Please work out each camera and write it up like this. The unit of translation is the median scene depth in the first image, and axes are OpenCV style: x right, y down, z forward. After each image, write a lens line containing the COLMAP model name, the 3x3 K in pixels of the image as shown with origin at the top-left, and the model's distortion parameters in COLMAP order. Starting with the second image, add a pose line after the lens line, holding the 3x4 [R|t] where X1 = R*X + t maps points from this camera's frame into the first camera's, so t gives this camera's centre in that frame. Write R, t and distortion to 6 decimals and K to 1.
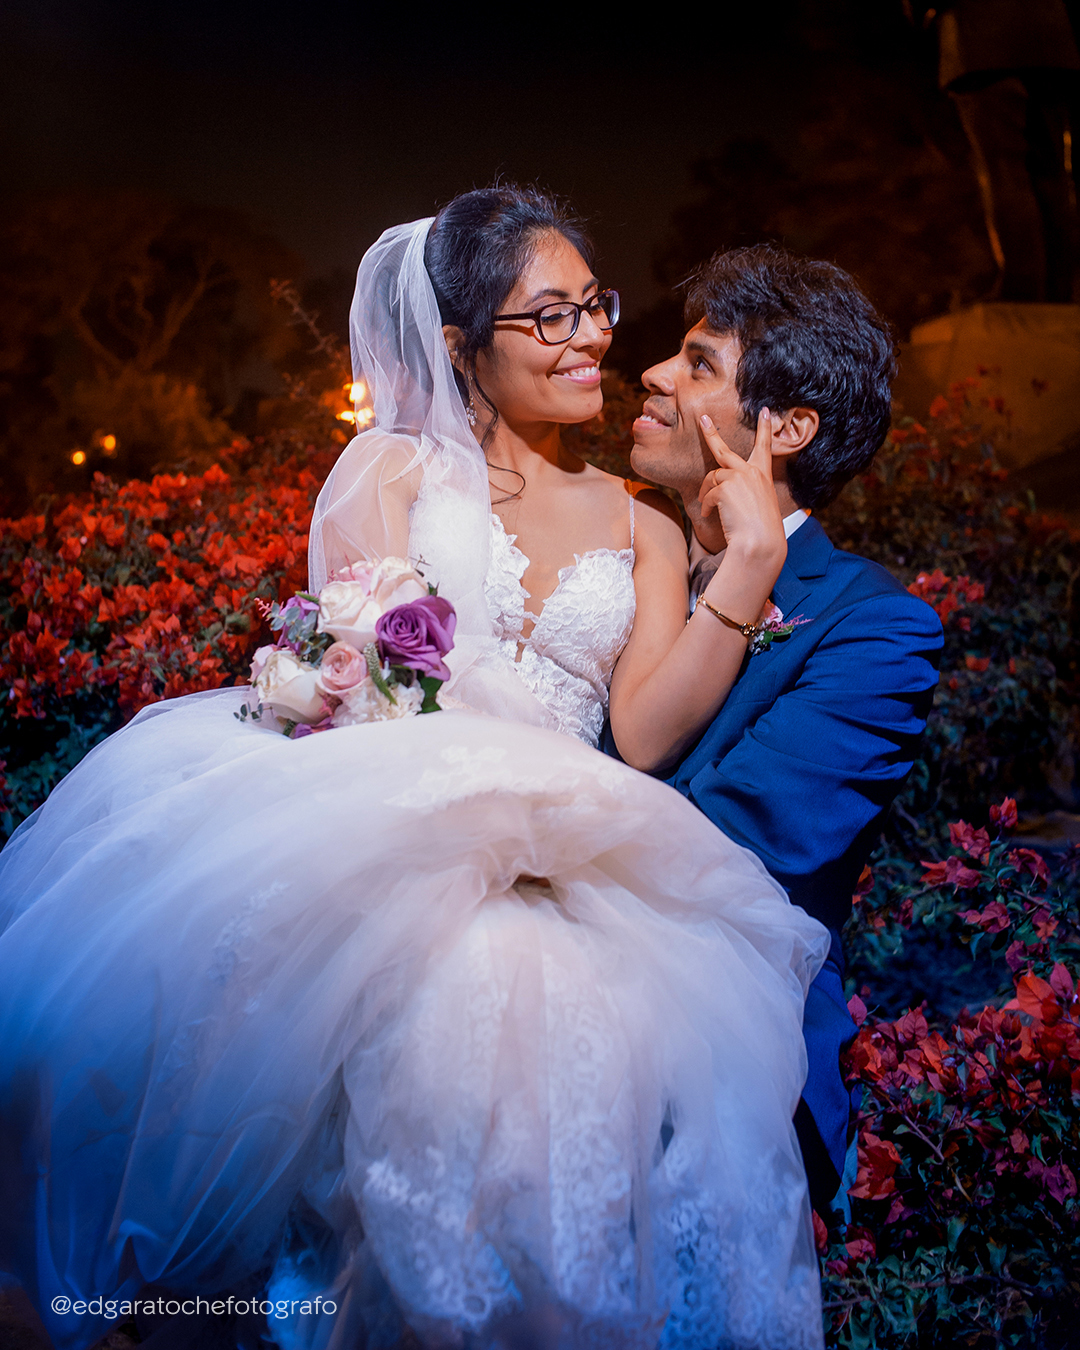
lens RADIAL K [[1523.0, 0, 541.2], [0, 1523.0, 510.8], [0, 0, 1]] dist [-0.000234, -0.008239]
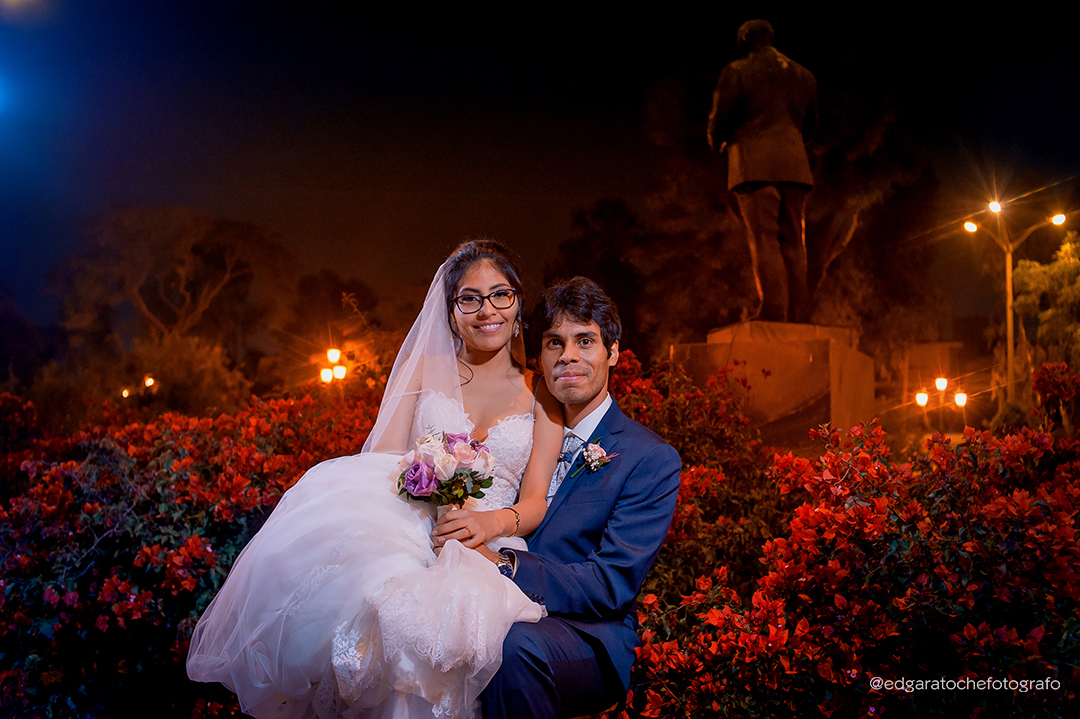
lens RADIAL K [[1067.5, 0, 540.0], [0, 1067.5, 359.5], [0, 0, 1]] dist [0.052493, -0.227361]
pose [[0.996165, 0.047530, 0.073464, -0.022646], [-0.041405, 0.995709, -0.082765, 0.012686], [-0.077083, 0.079406, 0.993858, -0.159915]]
